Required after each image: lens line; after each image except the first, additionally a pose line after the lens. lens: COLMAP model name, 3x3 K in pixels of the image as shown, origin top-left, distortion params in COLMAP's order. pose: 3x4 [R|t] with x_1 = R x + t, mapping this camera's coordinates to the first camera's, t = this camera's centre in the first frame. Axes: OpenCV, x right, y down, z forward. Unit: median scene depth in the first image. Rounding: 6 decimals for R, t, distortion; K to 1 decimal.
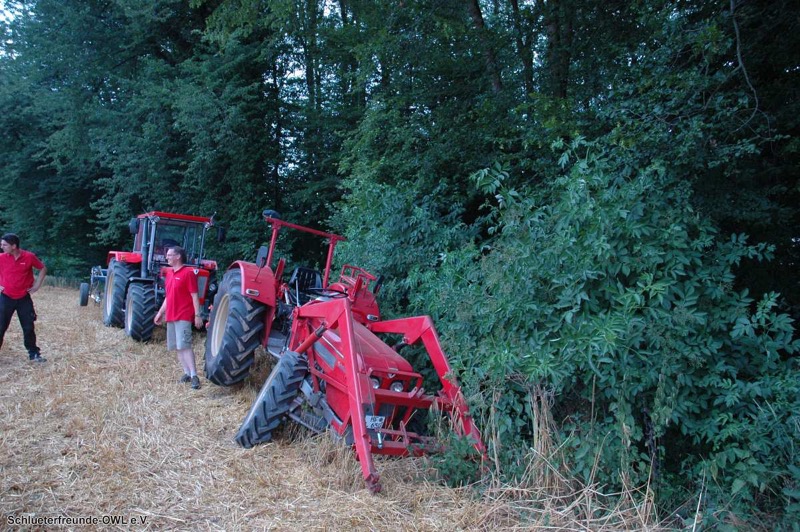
lens RADIAL K [[626.3, 0, 400.0], [0, 626.3, 266.0], [0, 0, 1]] dist [-0.174613, 0.180079]
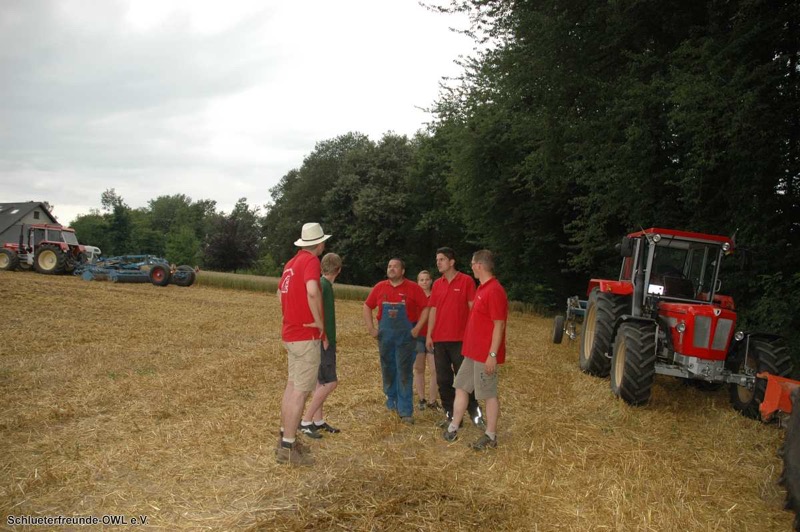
lens RADIAL K [[626.3, 0, 400.0], [0, 626.3, 266.0], [0, 0, 1]] dist [-0.174613, 0.180079]
pose [[0.754485, 0.016977, -0.656098, -0.103494], [-0.048982, 0.998334, -0.030495, -0.003076], [0.654487, 0.055145, 0.754059, 0.168015]]
